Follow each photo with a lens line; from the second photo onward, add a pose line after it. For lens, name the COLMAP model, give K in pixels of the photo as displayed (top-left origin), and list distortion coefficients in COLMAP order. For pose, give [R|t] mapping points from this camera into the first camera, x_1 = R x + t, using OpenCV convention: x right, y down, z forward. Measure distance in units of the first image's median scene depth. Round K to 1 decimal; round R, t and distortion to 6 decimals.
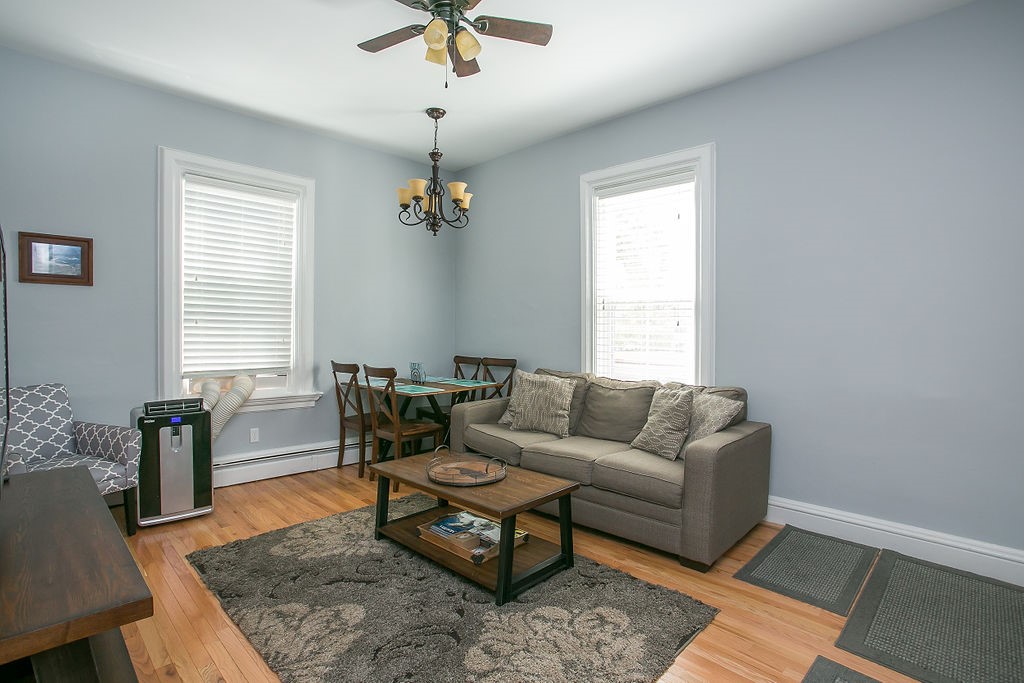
lens RADIAL K [[505.4, 0, 514.9], [0, 505.4, 338.3], [0, 0, 1]] dist [-0.003375, -0.000154]
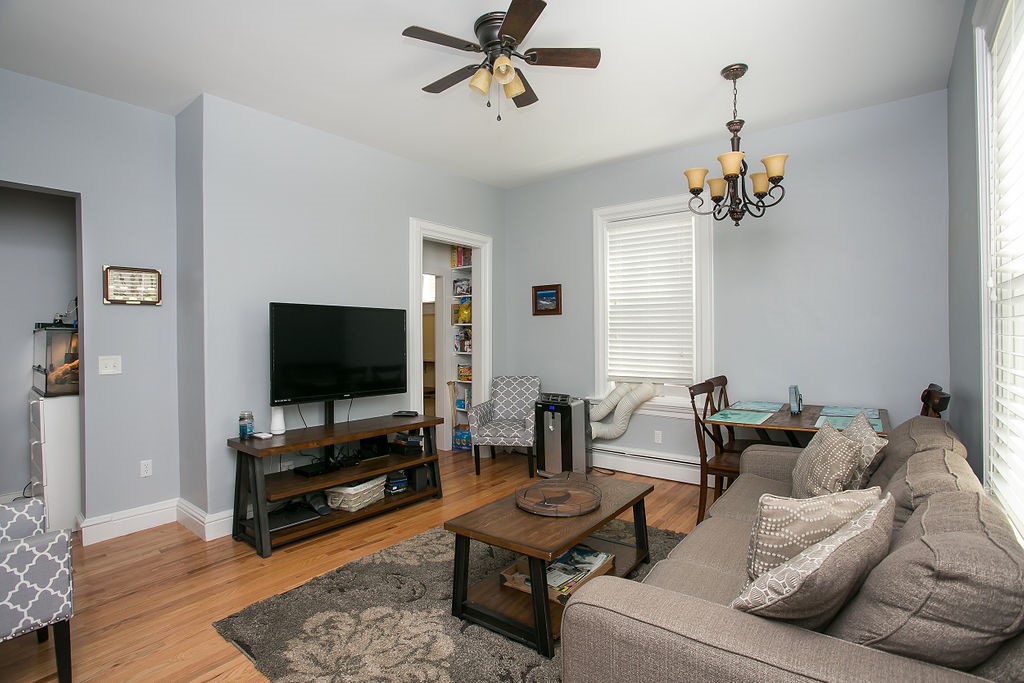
lens RADIAL K [[505.4, 0, 516.3], [0, 505.4, 339.7], [0, 0, 1]] dist [-0.003375, -0.000154]
pose [[0.153695, -0.000978, -0.988118, 0.683737], [-0.008303, 0.999963, -0.002281, -0.024129], [0.988083, 0.008555, 0.153682, 0.646658]]
